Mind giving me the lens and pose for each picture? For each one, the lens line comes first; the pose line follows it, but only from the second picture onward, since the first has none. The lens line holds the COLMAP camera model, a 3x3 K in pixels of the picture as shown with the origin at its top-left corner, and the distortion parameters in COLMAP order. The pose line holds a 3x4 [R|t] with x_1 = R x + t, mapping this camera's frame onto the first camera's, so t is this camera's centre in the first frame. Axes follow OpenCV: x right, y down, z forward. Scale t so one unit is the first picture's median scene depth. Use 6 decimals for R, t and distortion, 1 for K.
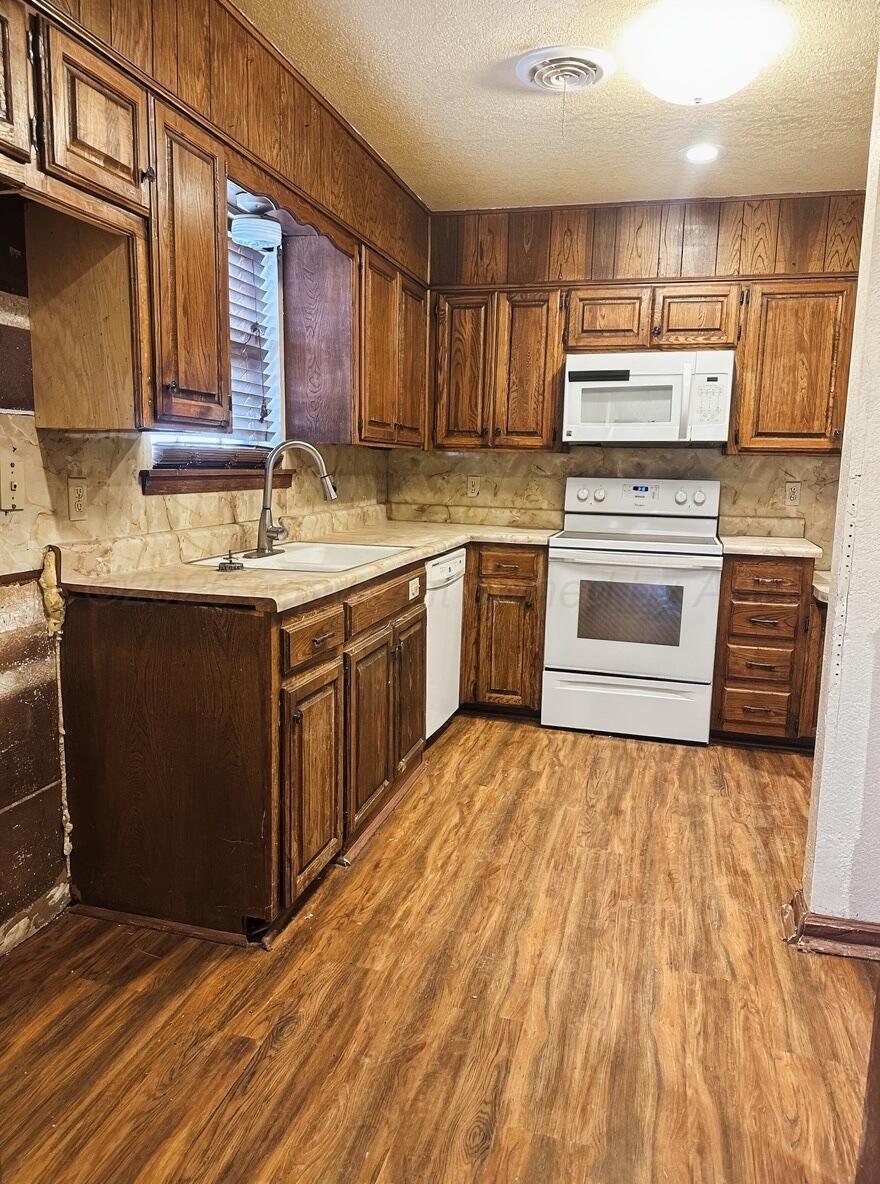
lens RADIAL K [[837.8, 0, 439.4], [0, 837.8, 595.2], [0, 0, 1]] dist [0.034969, -0.032236]
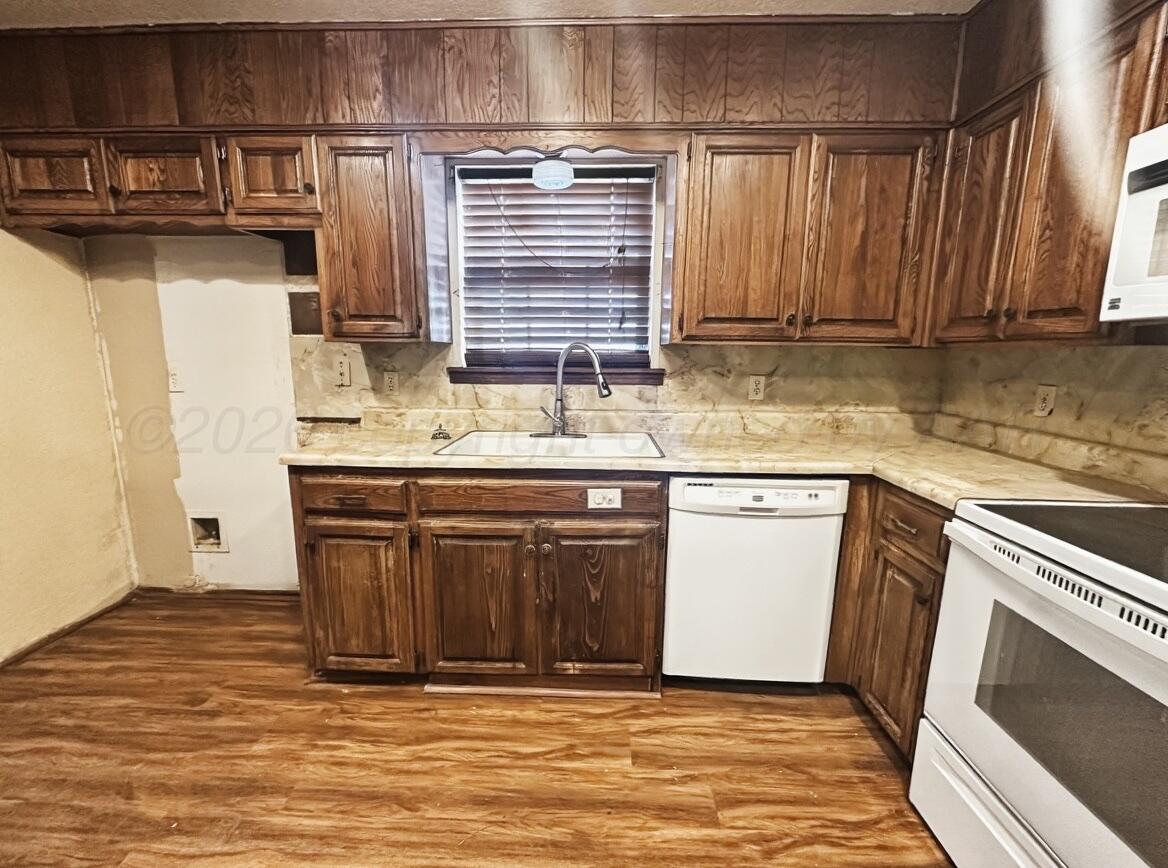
lens RADIAL K [[468.1, 0, 579.9], [0, 468.1, 432.0], [0, 0, 1]] dist [0.006387, -0.001826]
pose [[0.224351, 0.141781, -0.964139, 0.485168], [-0.156821, 0.981718, 0.107875, -0.140499], [0.961808, 0.126995, 0.242484, 0.898085]]
